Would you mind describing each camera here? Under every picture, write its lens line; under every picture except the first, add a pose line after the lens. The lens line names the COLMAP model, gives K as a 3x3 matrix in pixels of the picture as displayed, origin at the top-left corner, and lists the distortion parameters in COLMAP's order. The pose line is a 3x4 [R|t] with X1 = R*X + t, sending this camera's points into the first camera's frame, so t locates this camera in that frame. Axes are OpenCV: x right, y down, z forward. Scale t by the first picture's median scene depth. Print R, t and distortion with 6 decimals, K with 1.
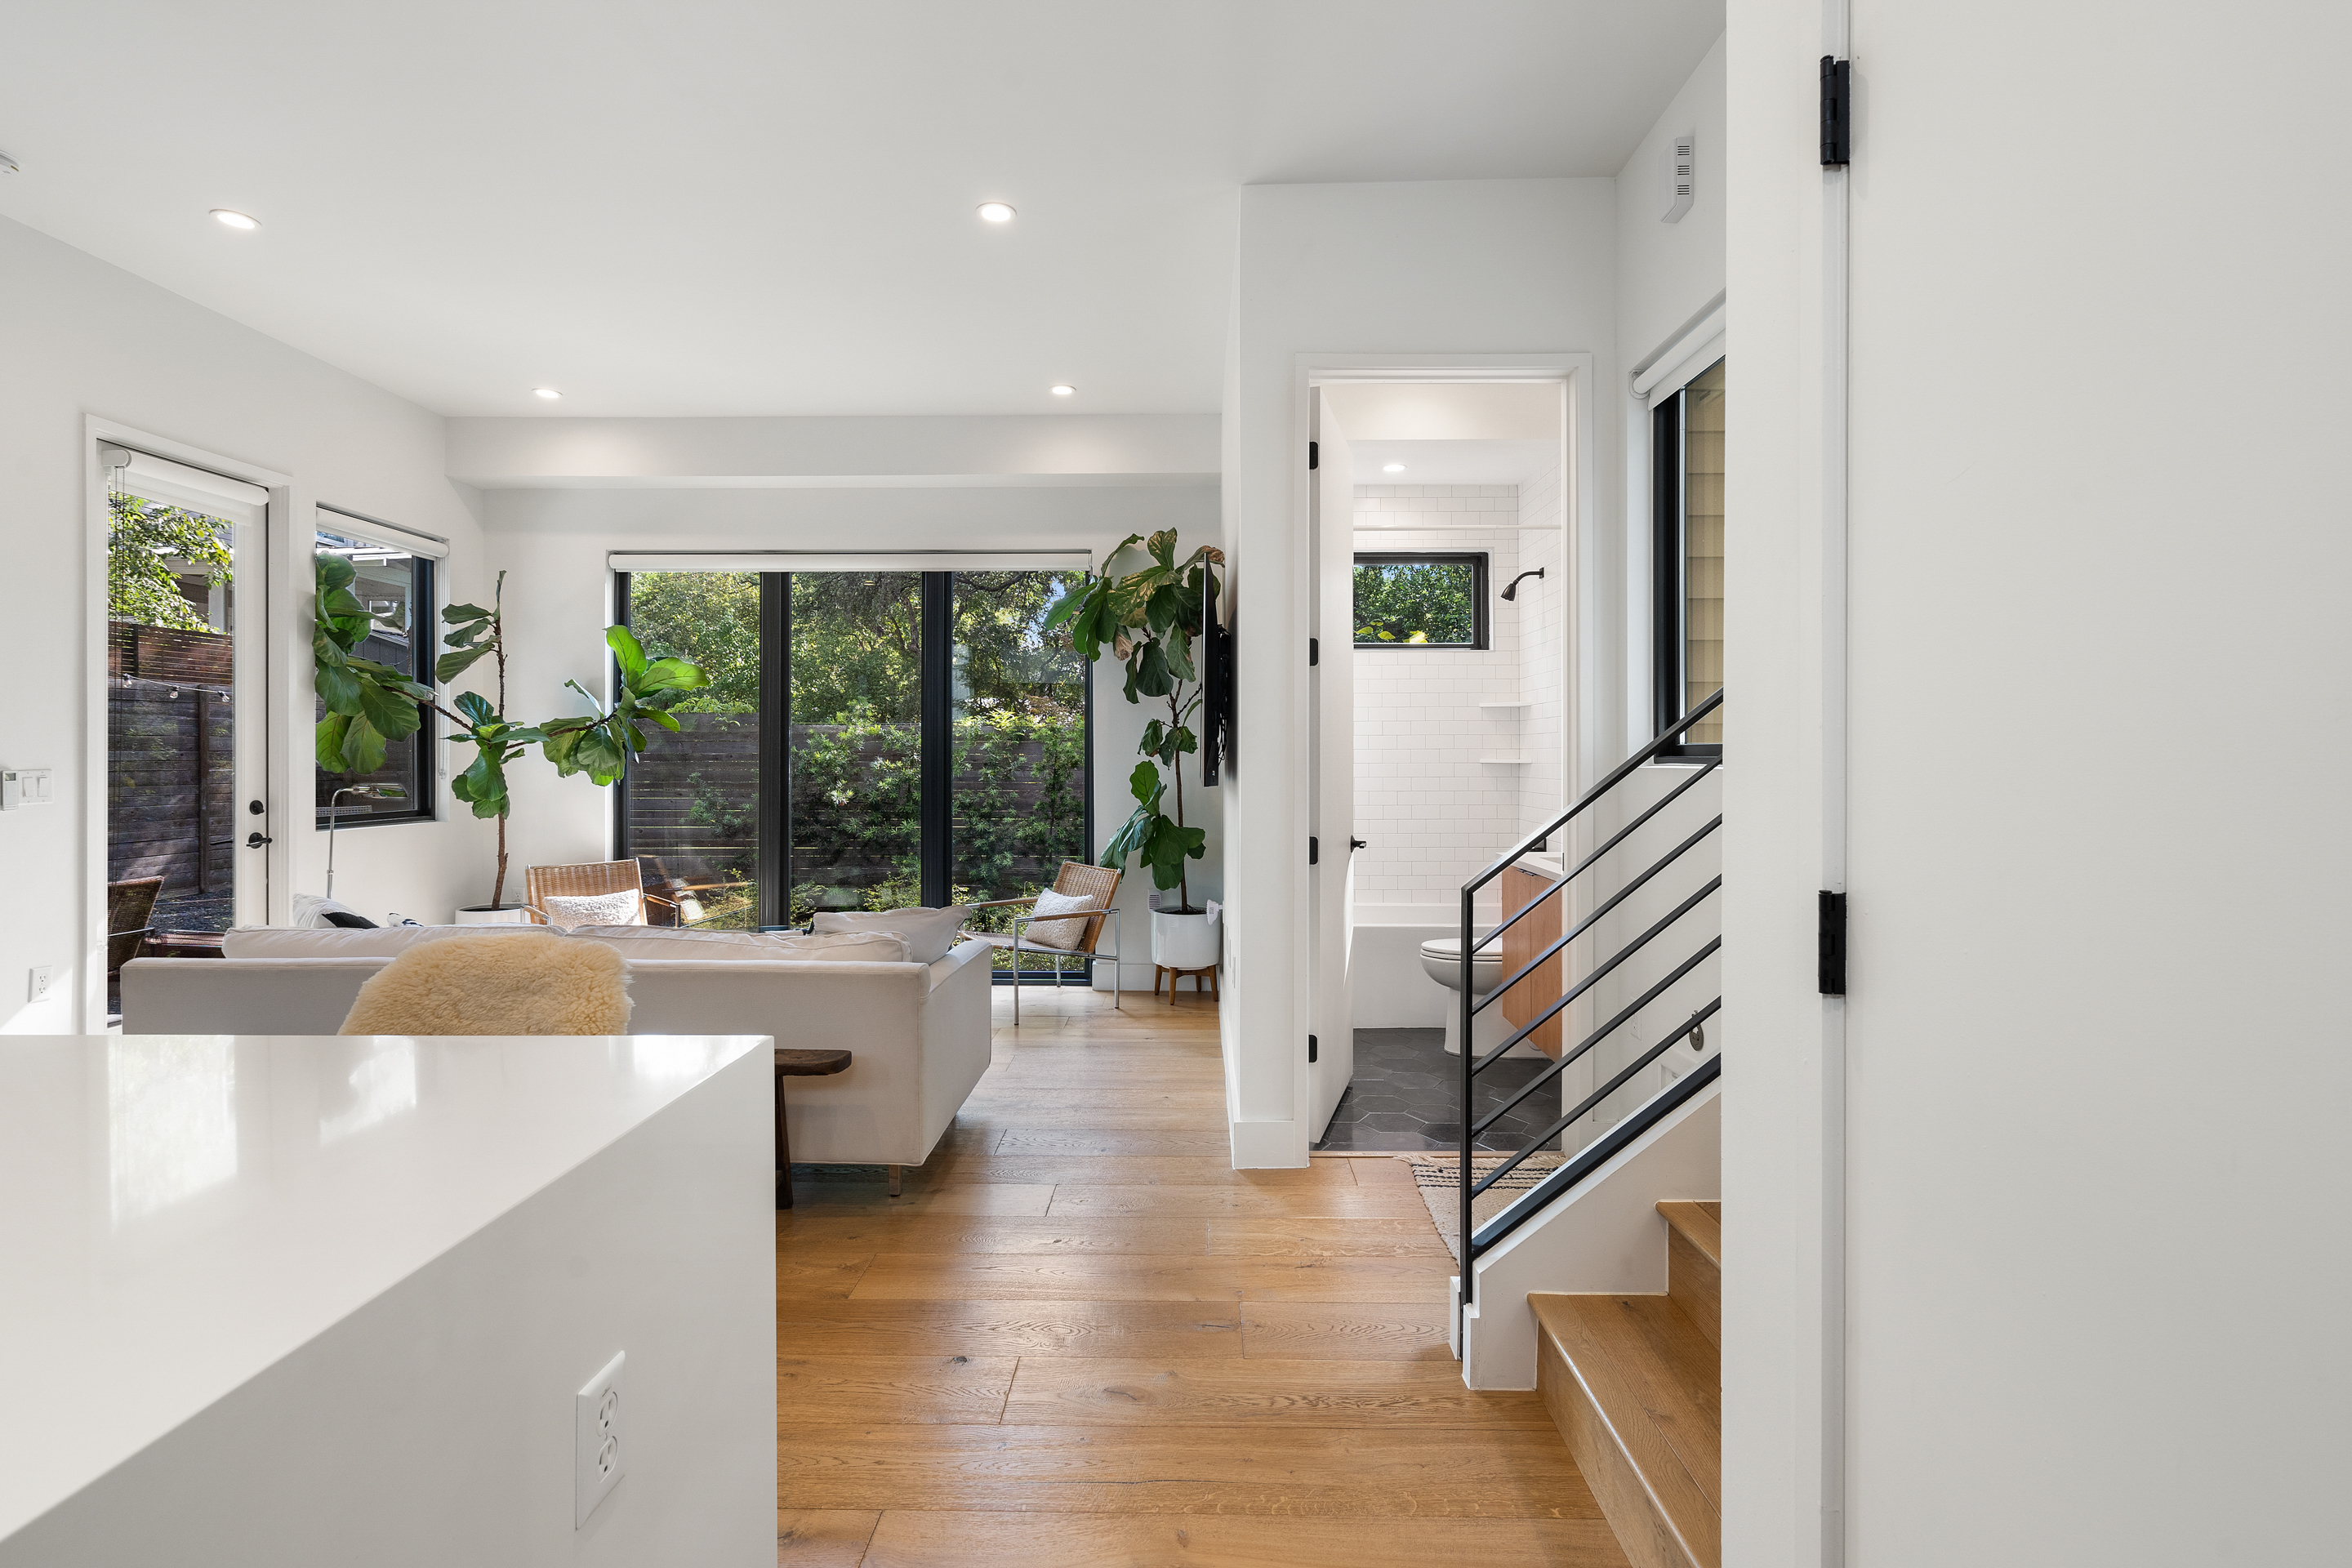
lens RADIAL K [[1076.6, 0, 1177.0], [0, 1076.6, 756.3], [0, 0, 1]] dist [-0.004565, 0.002630]
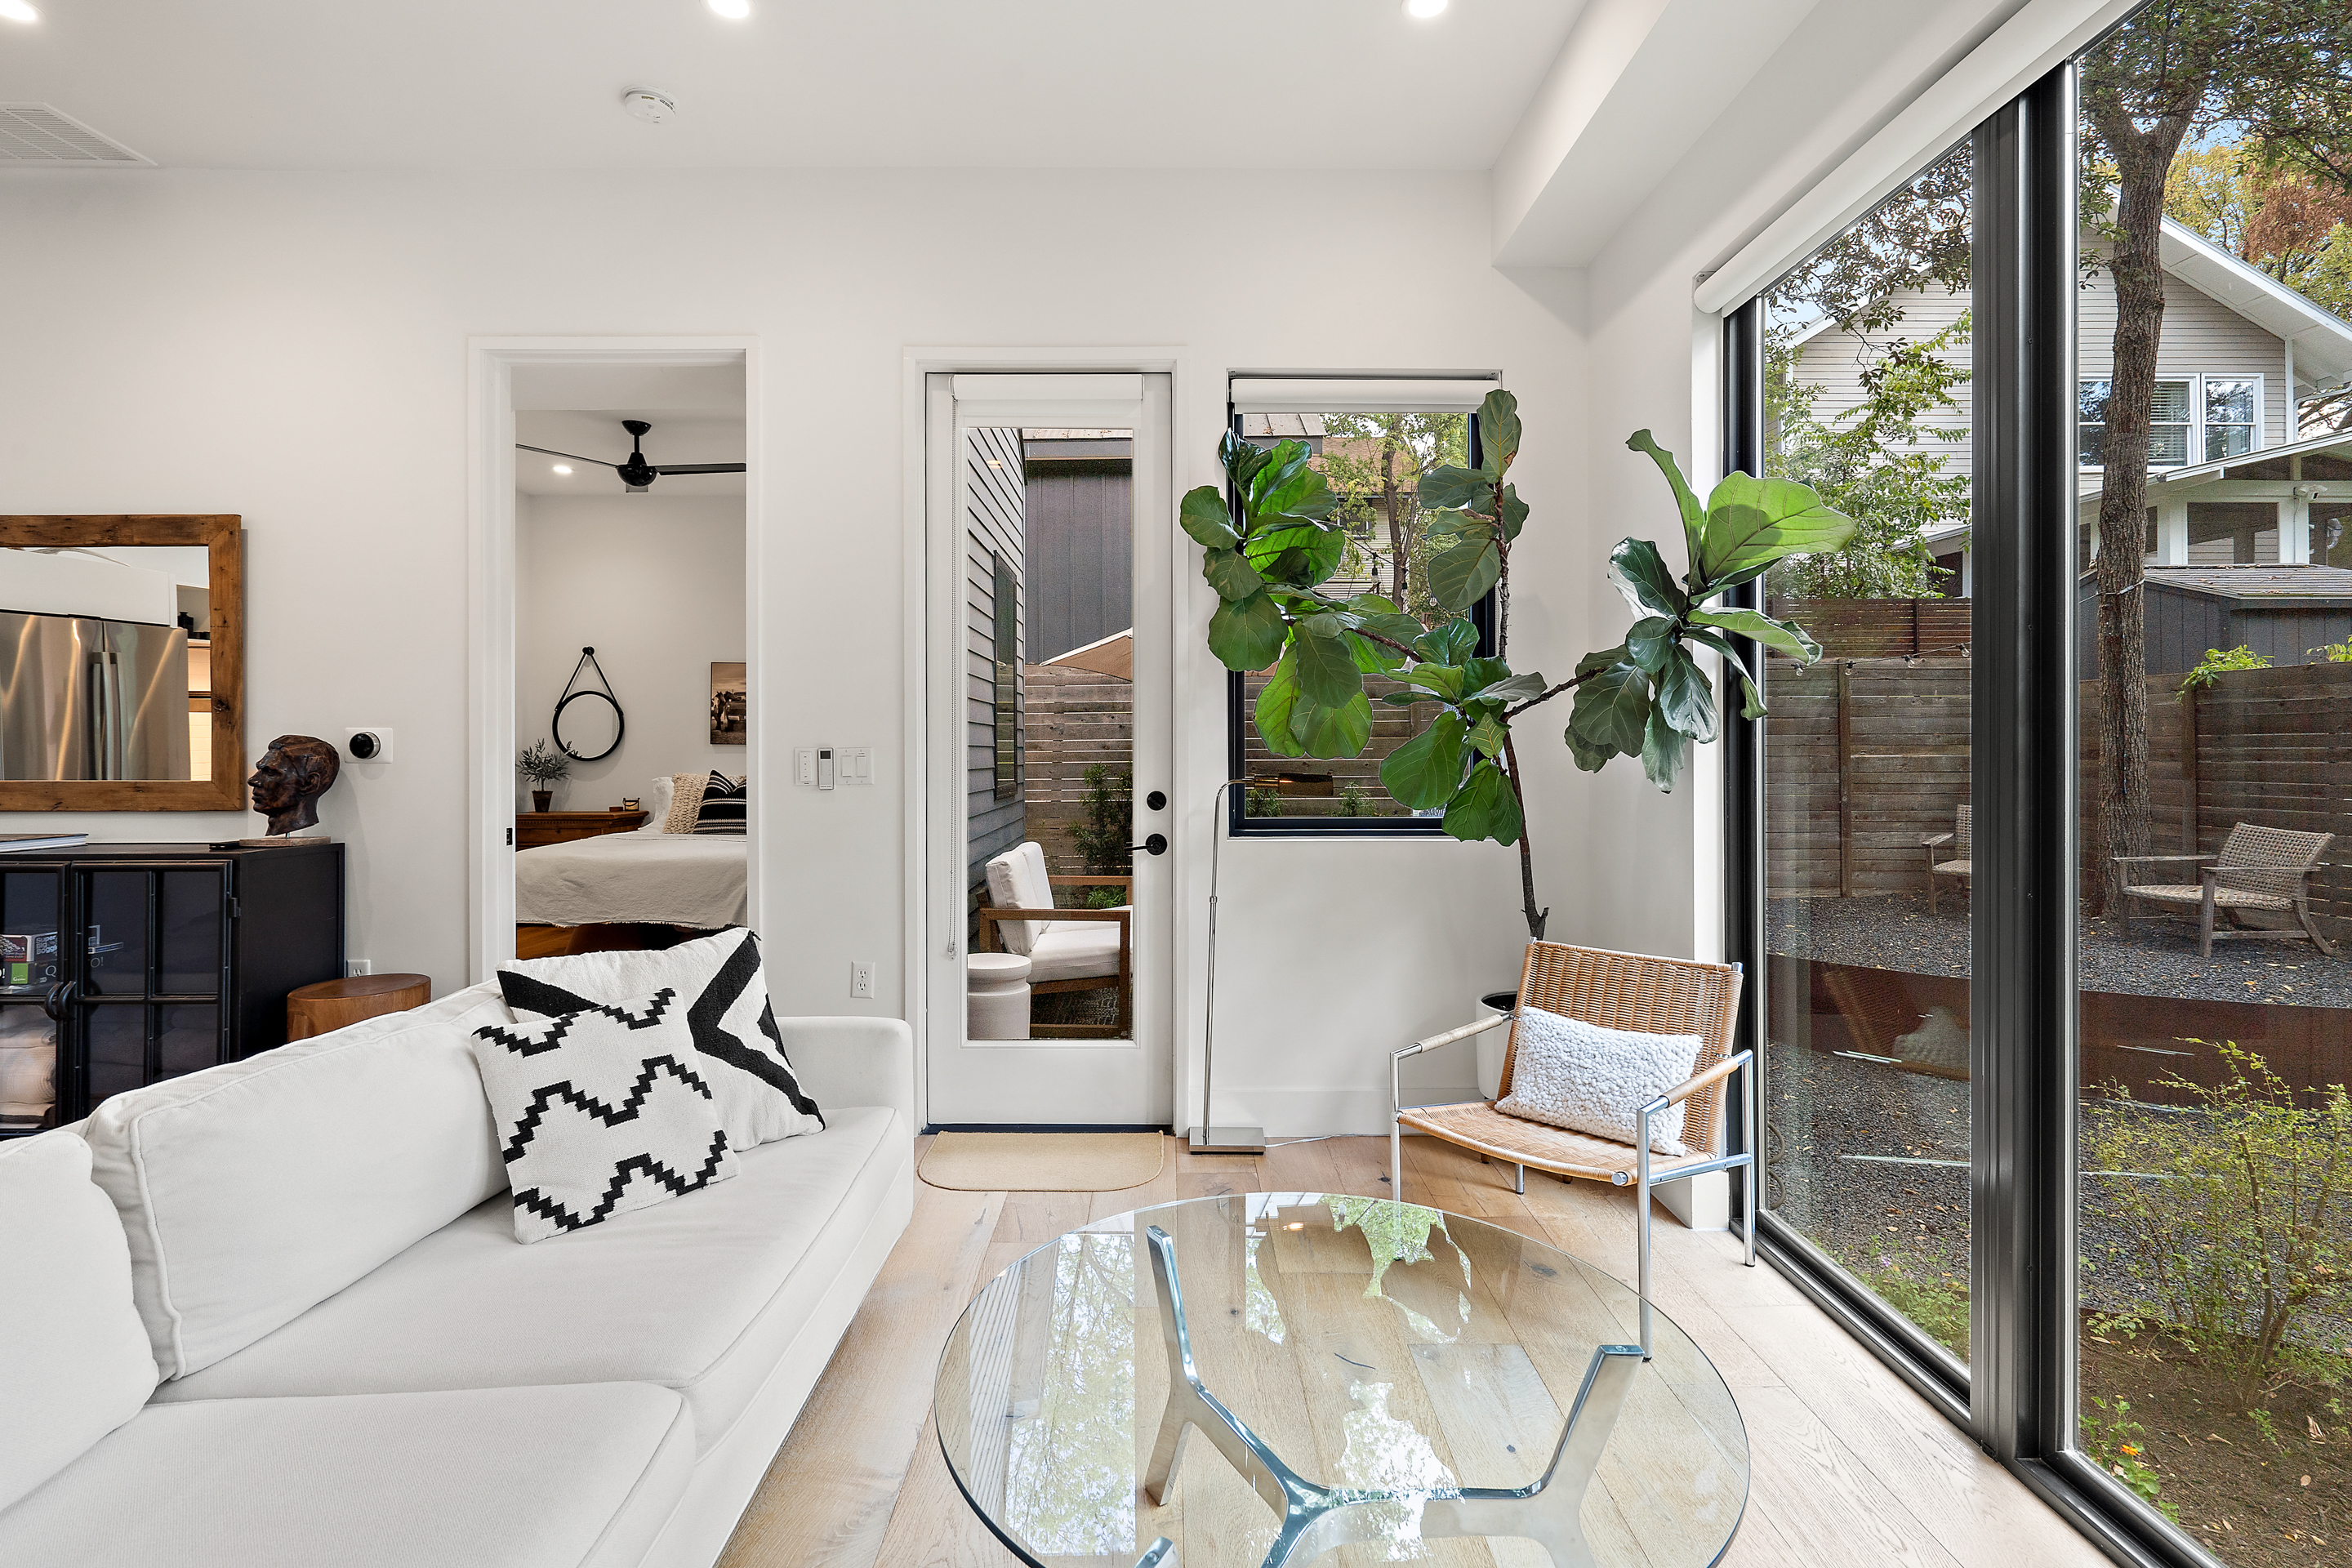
lens RADIAL K [[1076.6, 0, 1171.0], [0, 1076.6, 753.1], [0, 0, 1]] dist [-0.004565, 0.002630]
pose [[0.021149, 0.005345, -0.999762, -0.082023], [0.002155, 0.999983, 0.005391, 0.008385], [0.999774, -0.002269, 0.021137, 0.819261]]
